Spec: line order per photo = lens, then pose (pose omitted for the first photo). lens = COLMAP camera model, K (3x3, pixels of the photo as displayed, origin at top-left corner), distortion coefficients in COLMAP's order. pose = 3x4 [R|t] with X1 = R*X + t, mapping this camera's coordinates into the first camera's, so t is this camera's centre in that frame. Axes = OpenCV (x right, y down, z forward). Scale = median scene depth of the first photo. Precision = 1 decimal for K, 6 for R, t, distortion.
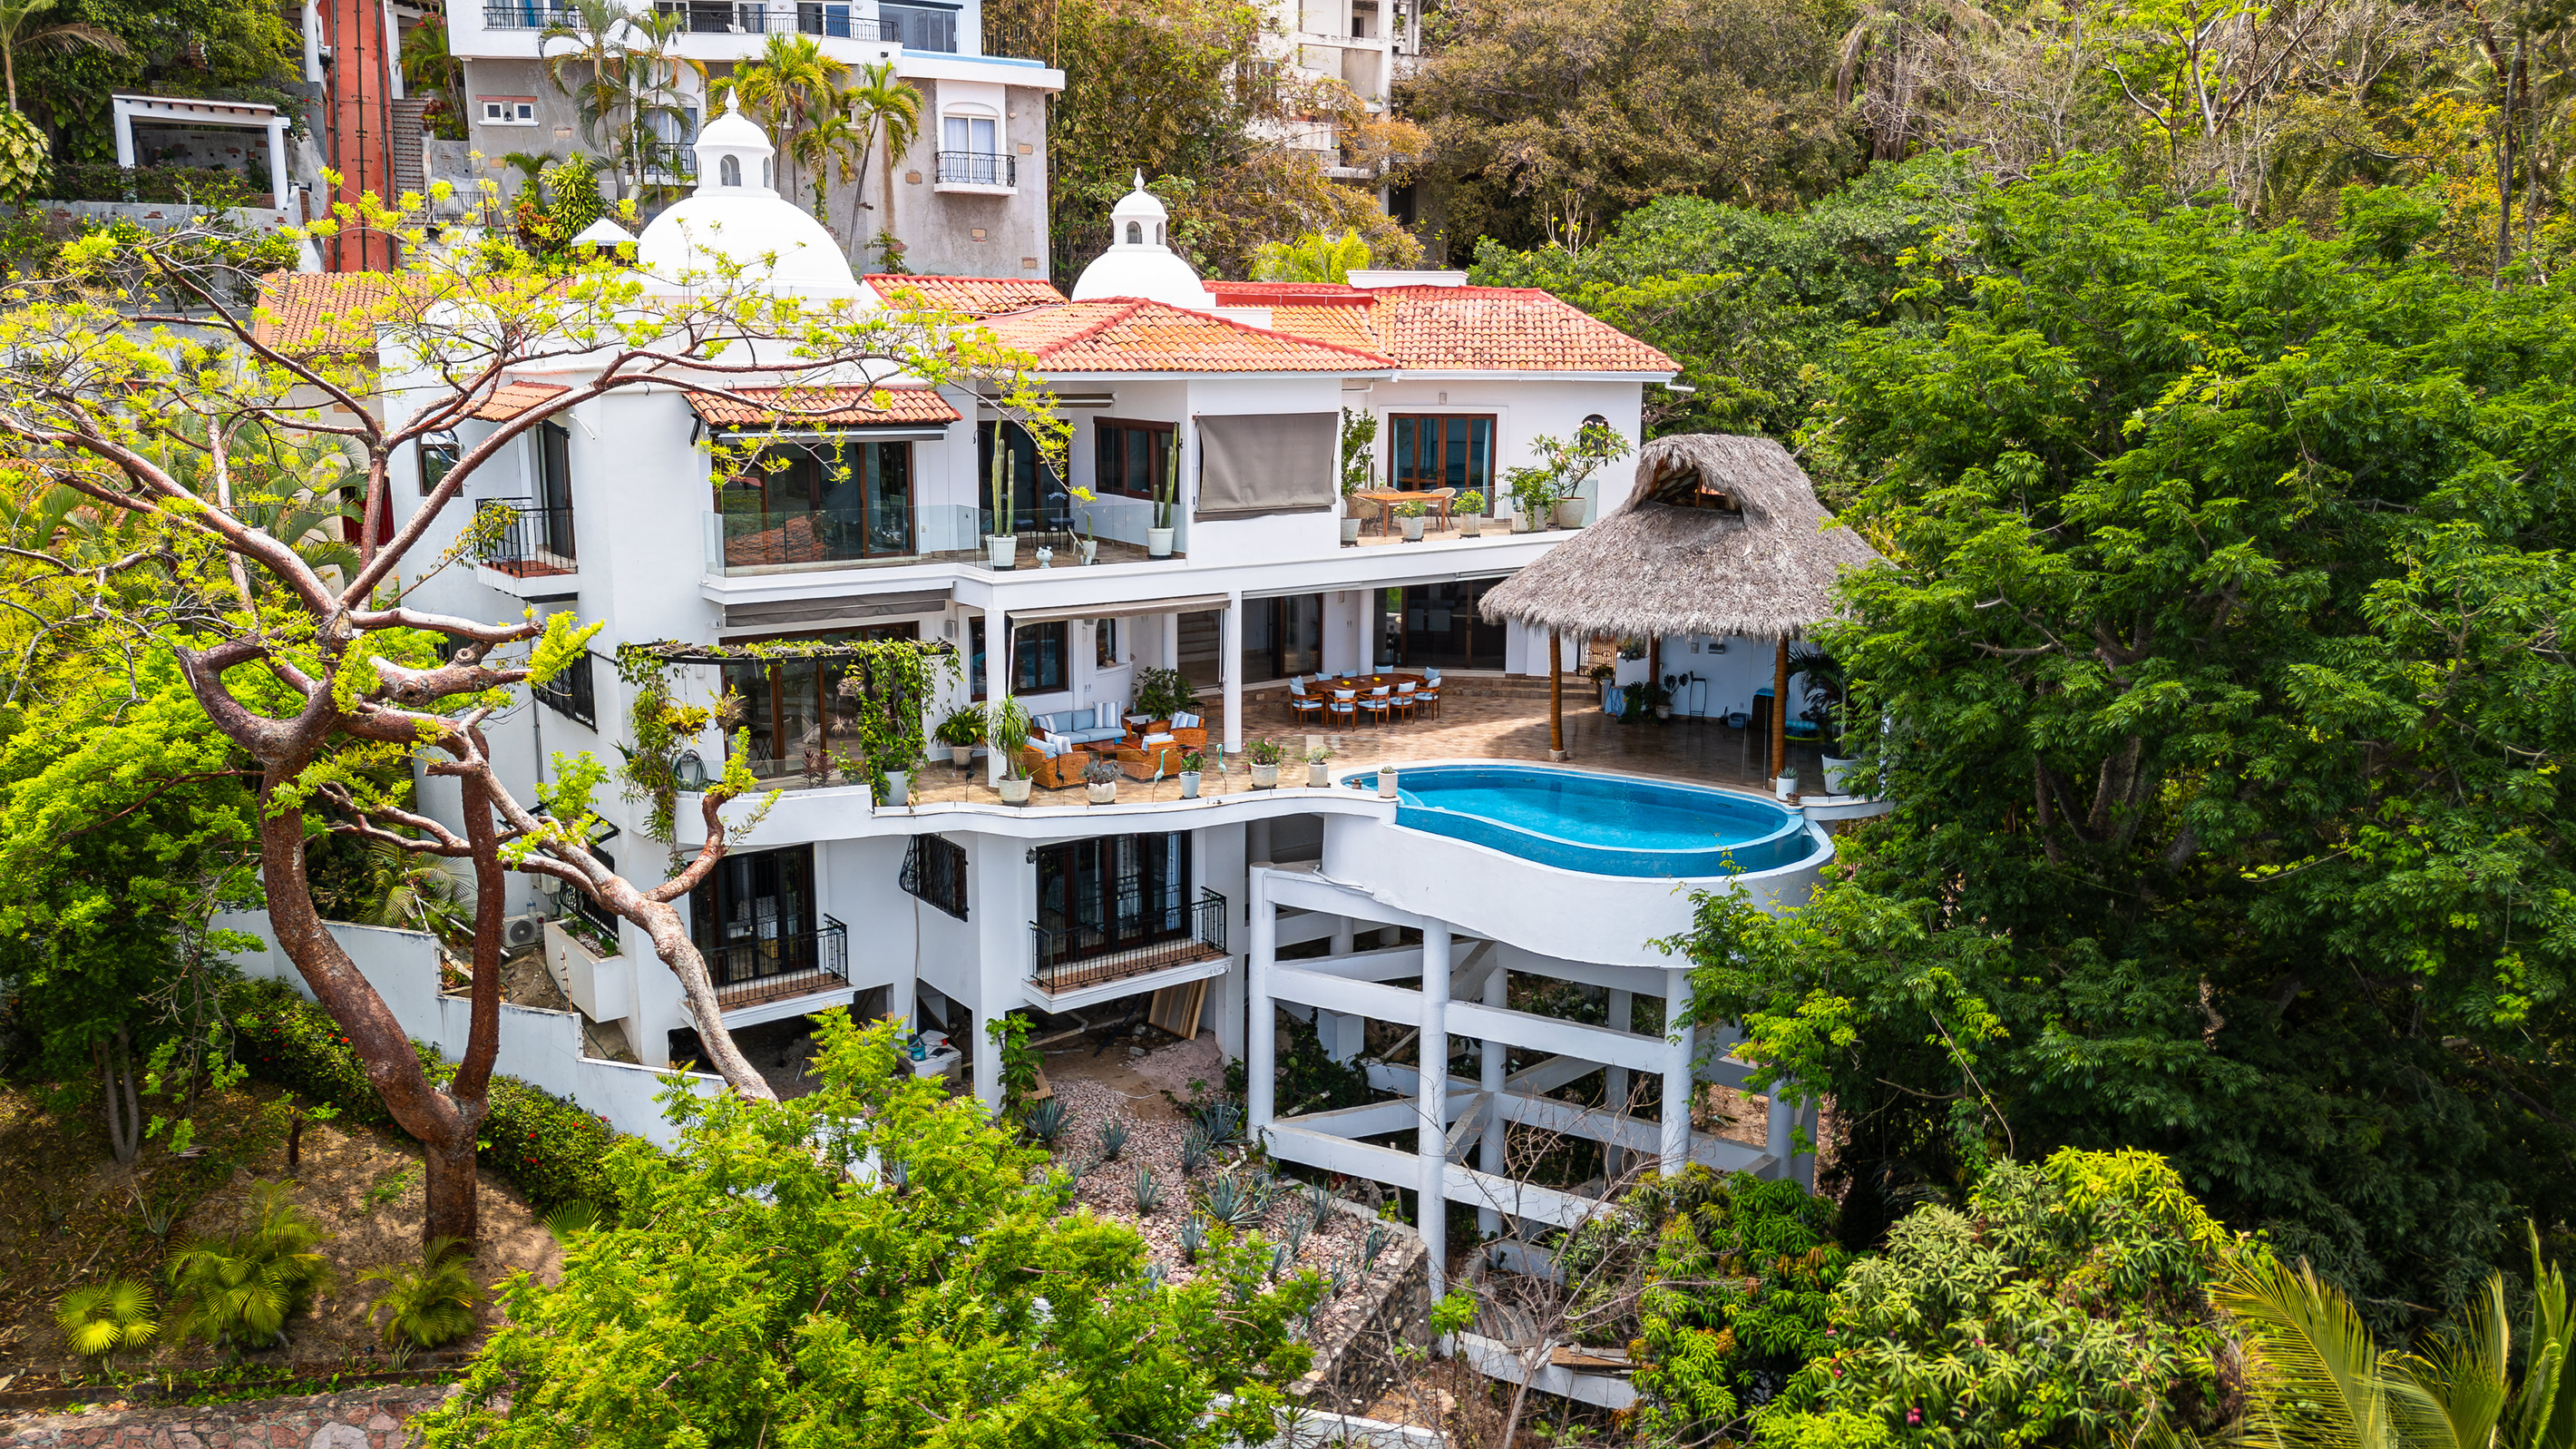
lens RADIAL K [[1873.3, 0, 1285.1], [0, 1873.3, 722.2], [0, 0, 1]] dist [0.061892, -0.046925]
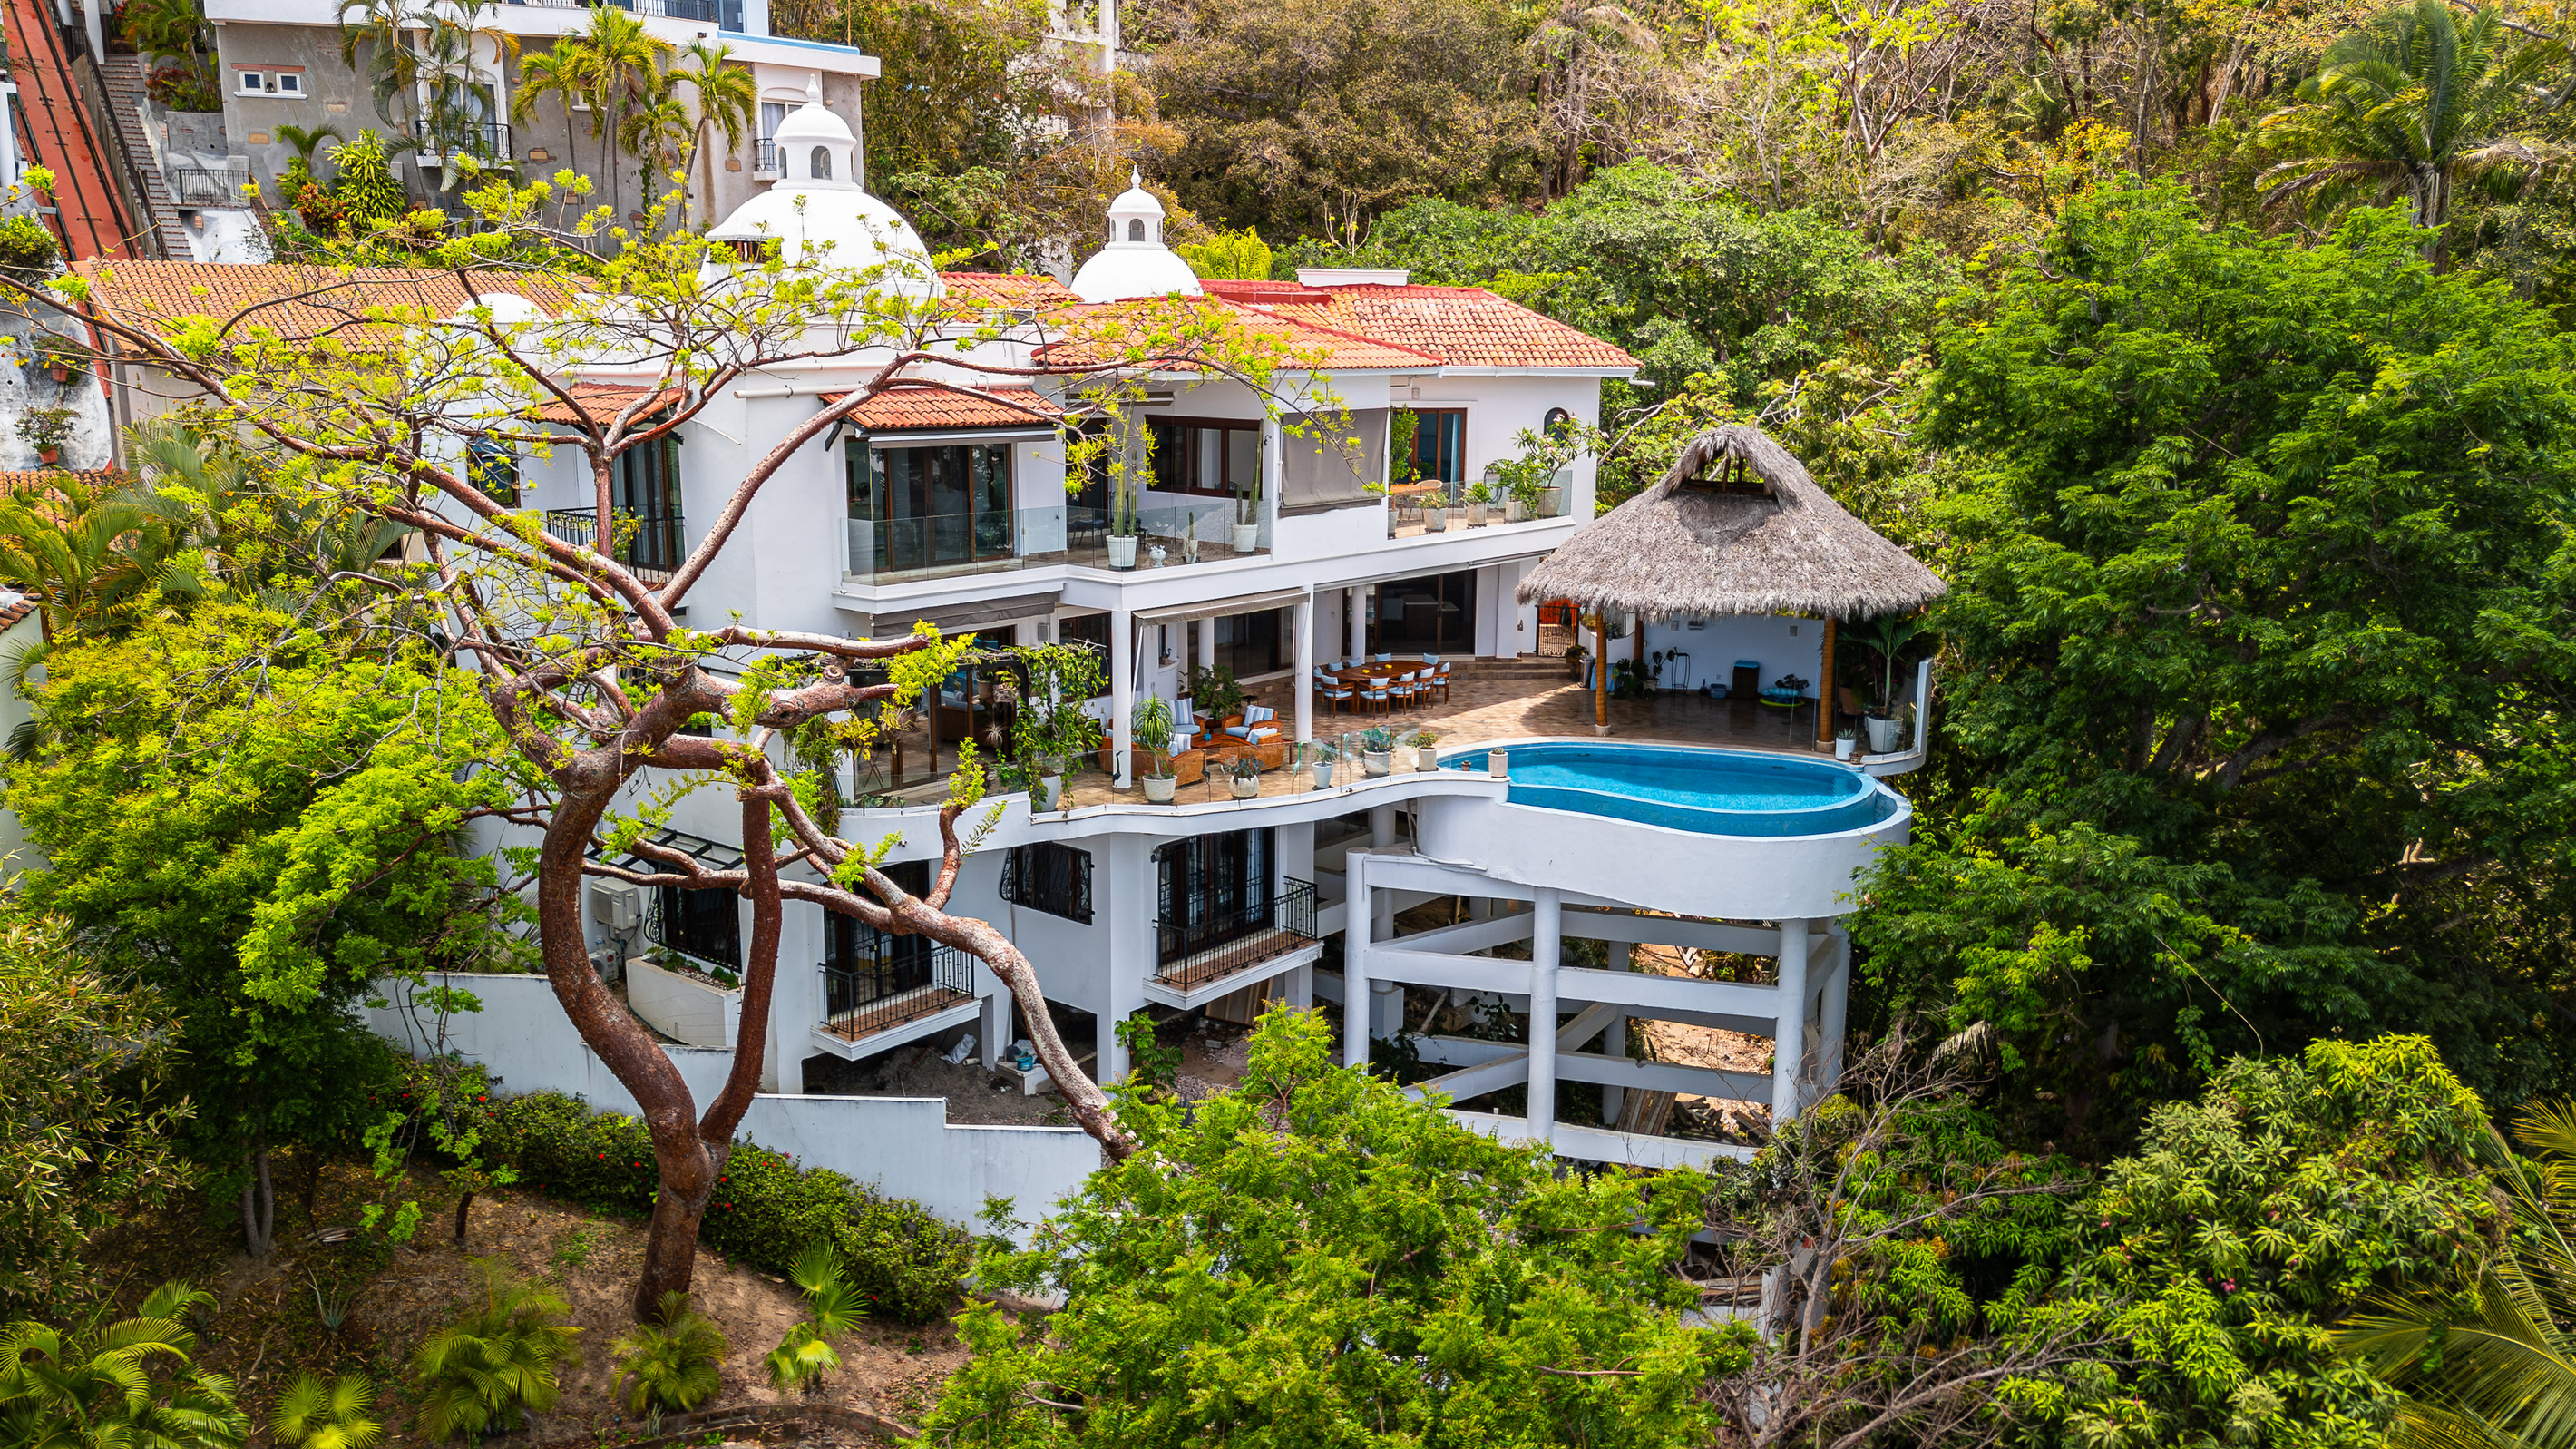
lens RADIAL K [[1873.3, 0, 1285.1], [0, 1873.3, 722.2], [0, 0, 1]] dist [0.061892, -0.046925]
pose [[0.972118, -0.047532, 0.229624, -0.285687], [0.046694, 0.998868, 0.009087, -0.005161], [-0.229796, 0.001888, 0.973237, 0.011347]]
